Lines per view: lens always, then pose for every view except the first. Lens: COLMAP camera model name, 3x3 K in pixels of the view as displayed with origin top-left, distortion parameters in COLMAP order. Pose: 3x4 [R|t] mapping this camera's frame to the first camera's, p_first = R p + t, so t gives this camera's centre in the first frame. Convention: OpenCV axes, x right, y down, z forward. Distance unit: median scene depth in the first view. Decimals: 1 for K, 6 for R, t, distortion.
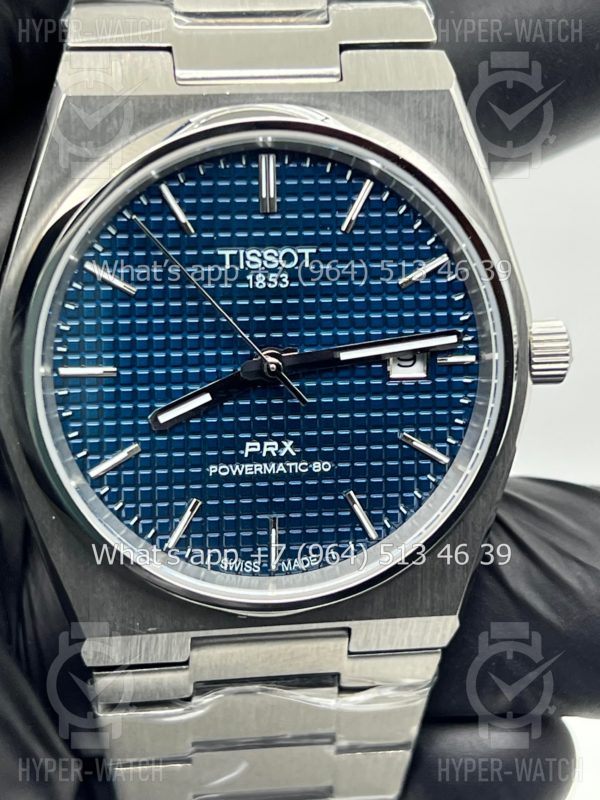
lens RADIAL K [[1853.4, 0, 305.0], [0, 1853.4, 396.5], [0, 0, 1]] dist [0.188497, 0.000000]
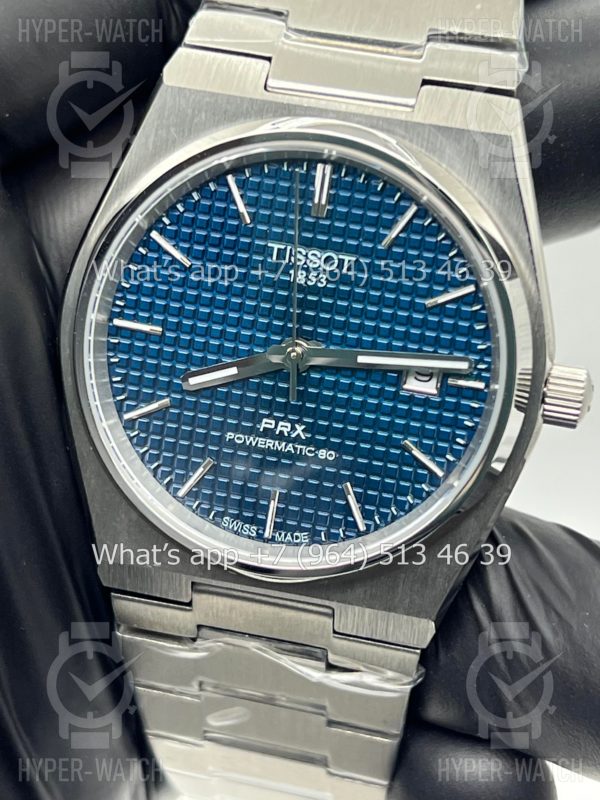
lens RADIAL K [[1853.4, 0, 291.8], [0, 1853.4, 401.2], [0, 0, 1]] dist [0.188497, 0.000000]
pose [[0.937310, 0.201546, -0.284306, 0.296278], [-0.206591, 0.978348, 0.012459, -0.002442], [0.280661, 0.047057, 0.958653, -0.055744]]
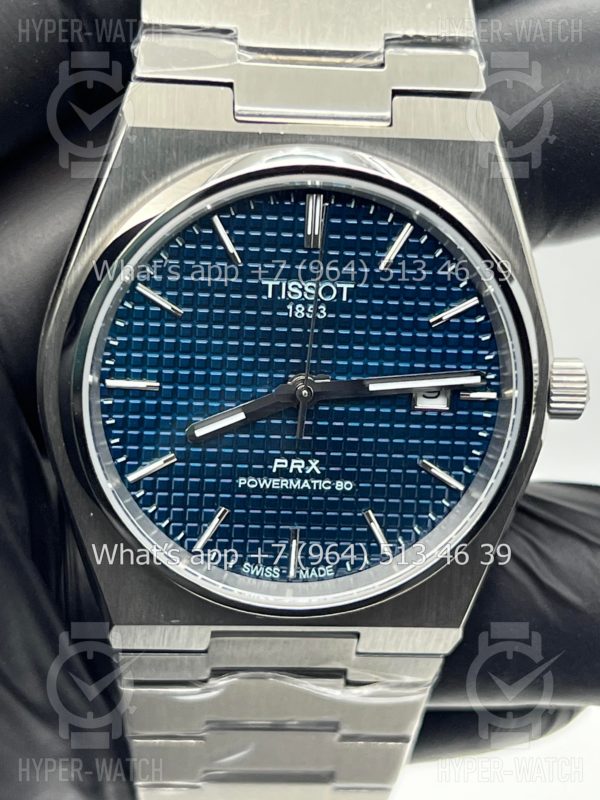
lens RADIAL K [[1853.4, 0, 298.6], [0, 1853.4, 388.2], [0, 0, 1]] dist [0.188497, 0.000000]
pose [[0.996648, 0.078021, -0.024611, 0.004939], [-0.075896, 0.994070, 0.077881, -0.099808], [0.030542, -0.075752, 0.996659, -0.061689]]
